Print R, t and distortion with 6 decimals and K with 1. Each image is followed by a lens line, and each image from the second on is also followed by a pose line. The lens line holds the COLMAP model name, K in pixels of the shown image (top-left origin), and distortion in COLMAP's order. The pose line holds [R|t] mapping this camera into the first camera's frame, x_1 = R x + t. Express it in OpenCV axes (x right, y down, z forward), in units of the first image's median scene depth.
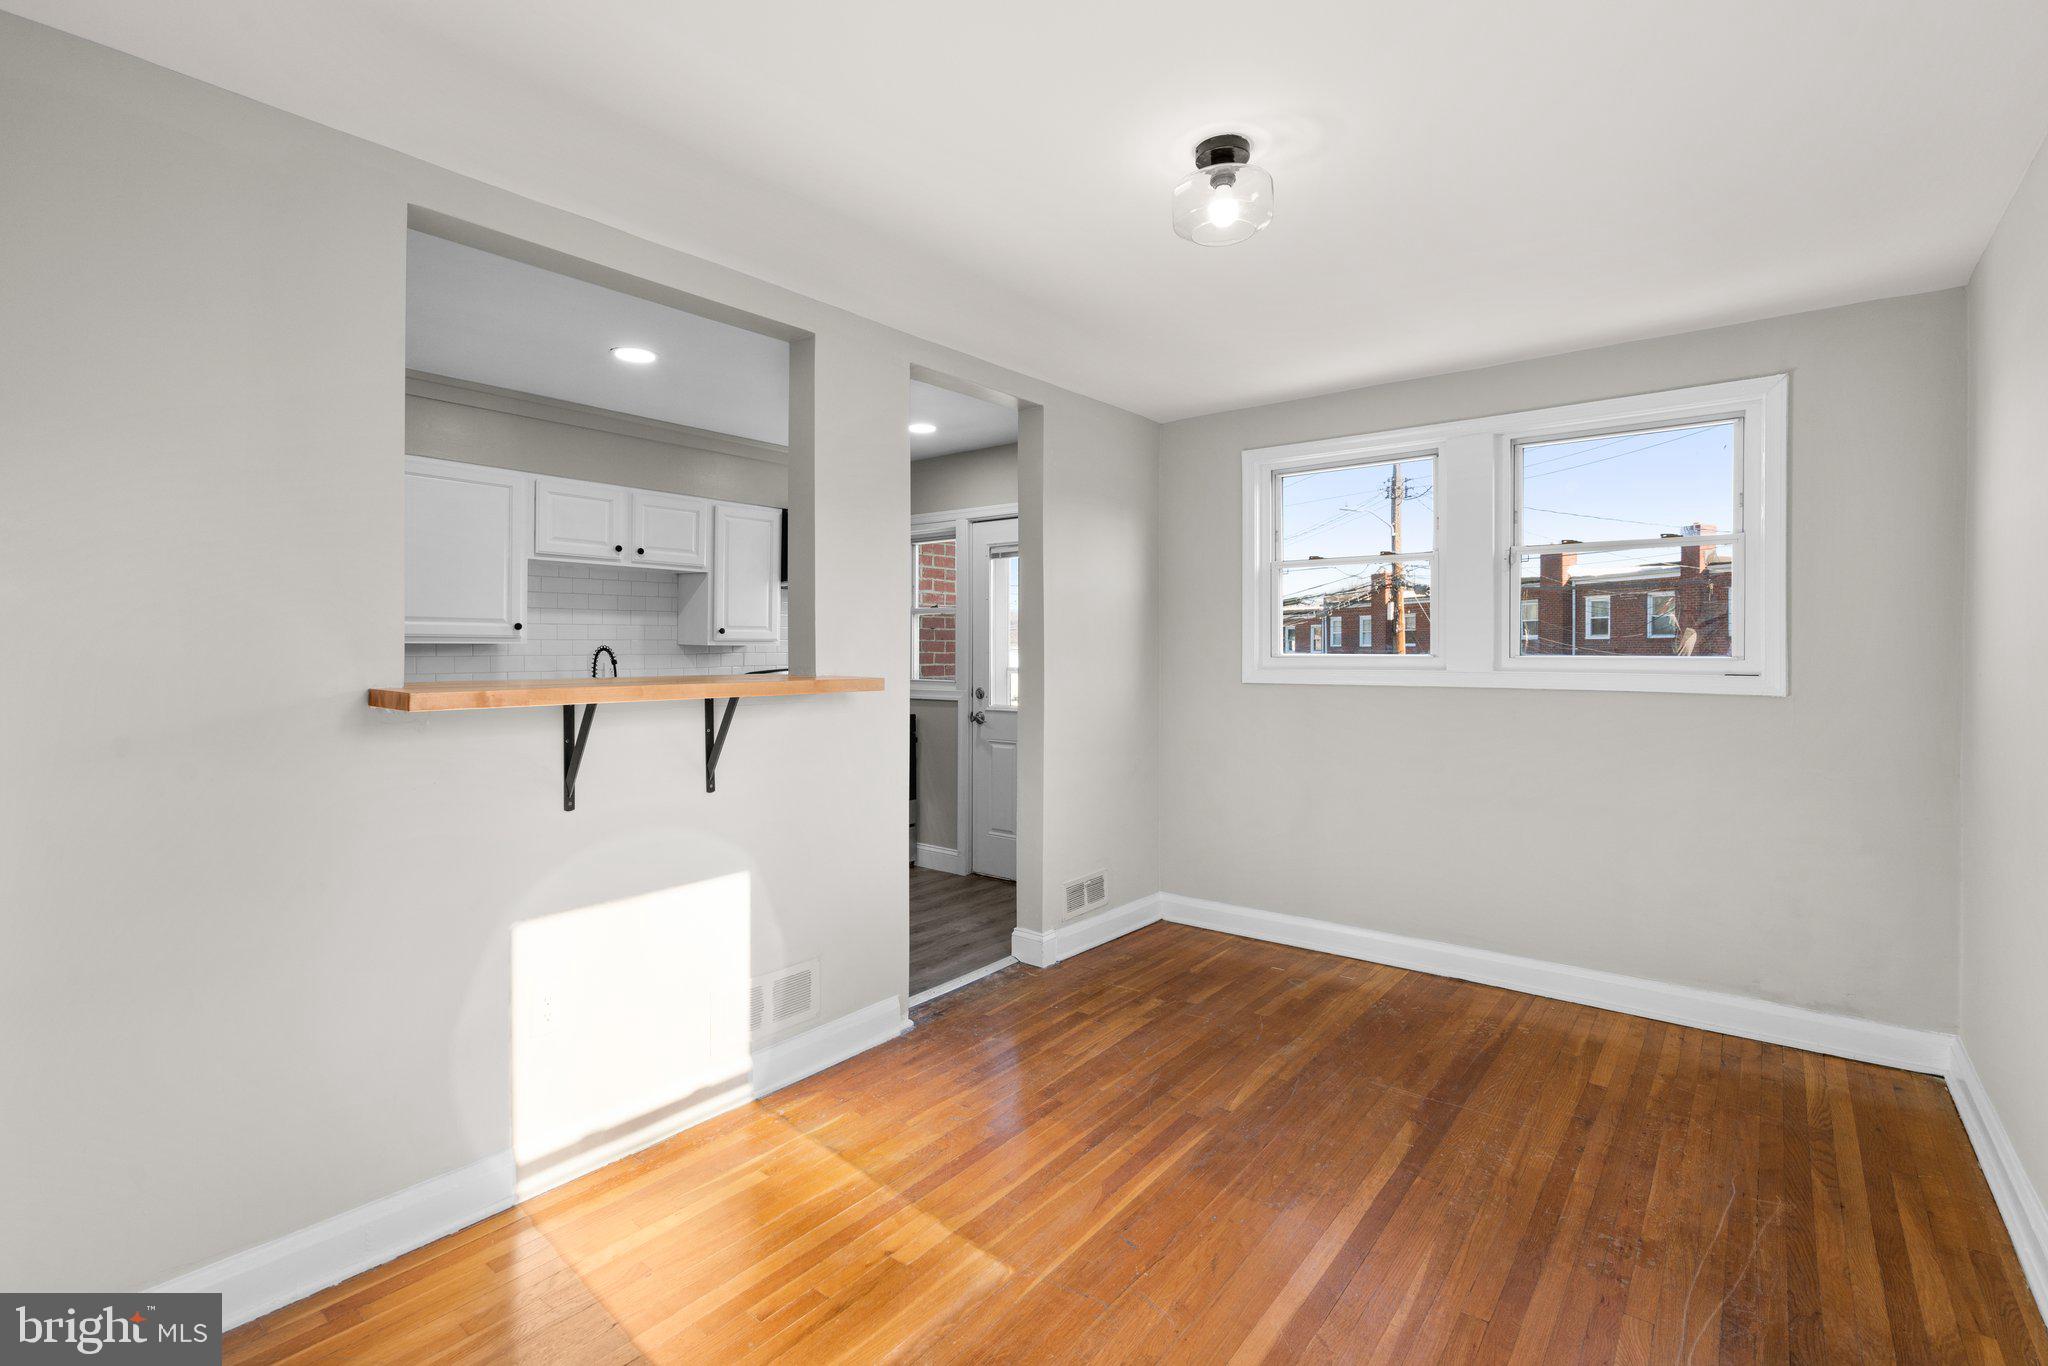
lens RADIAL K [[957.2, 0, 1010.9], [0, 957.2, 665.0], [0, 0, 1]] dist [-0.014644, 0.010685]
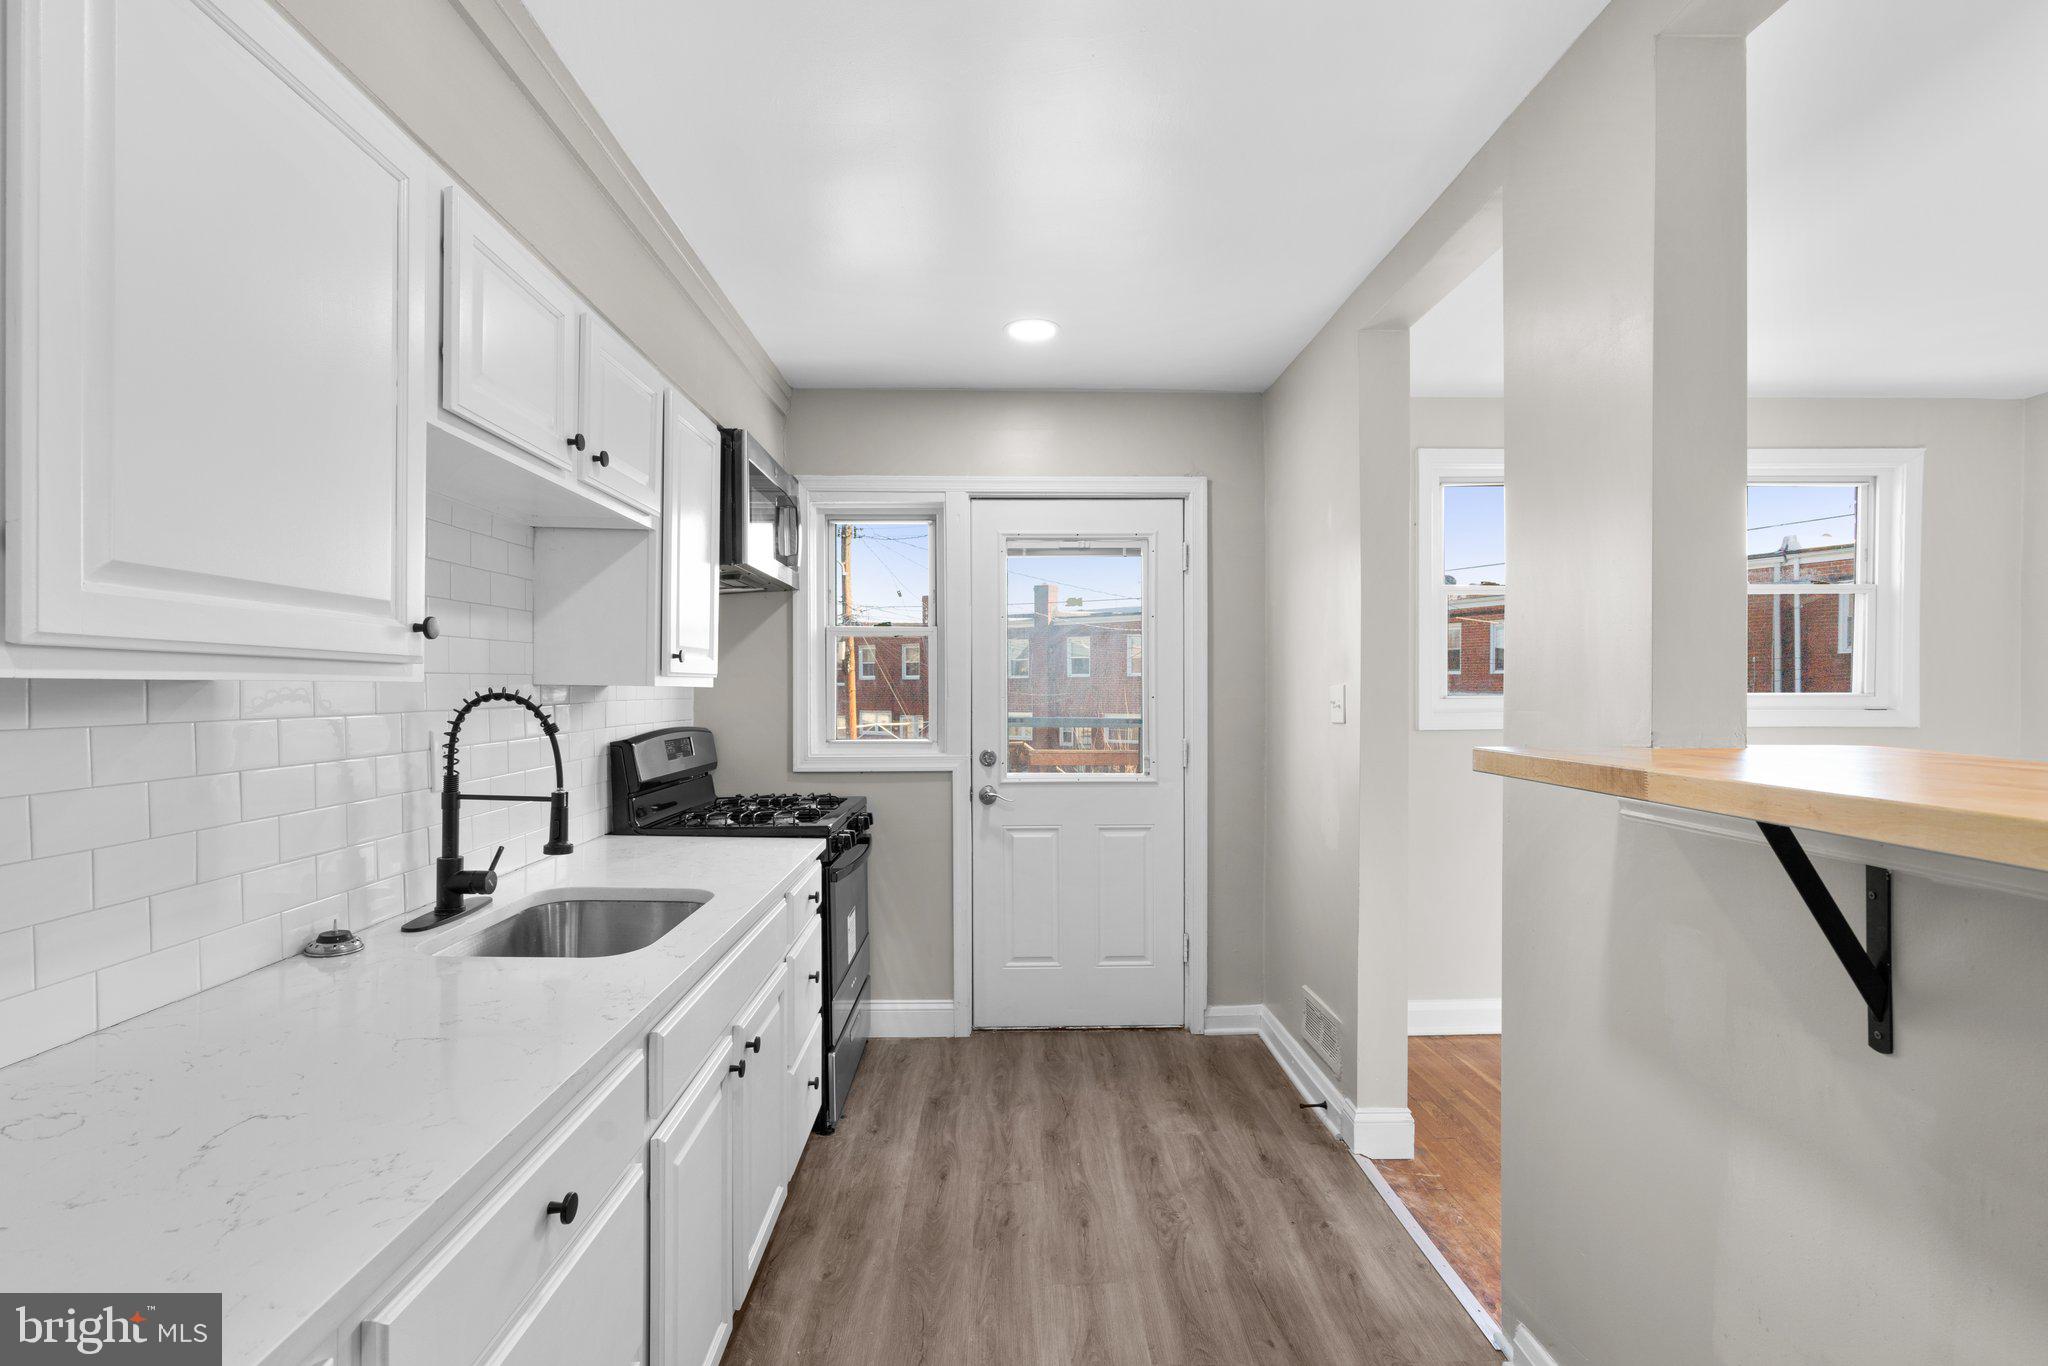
lens RADIAL K [[944.9, 0, 1025.2], [0, 944.9, 718.1], [0, 0, 1]] dist [-0.002355, 0.000171]
pose [[0.758221, -0.025502, 0.651499, -0.547352], [0.016285, 0.999664, 0.020177, -0.013745], [-0.651795, -0.004689, 0.758381, 0.605431]]
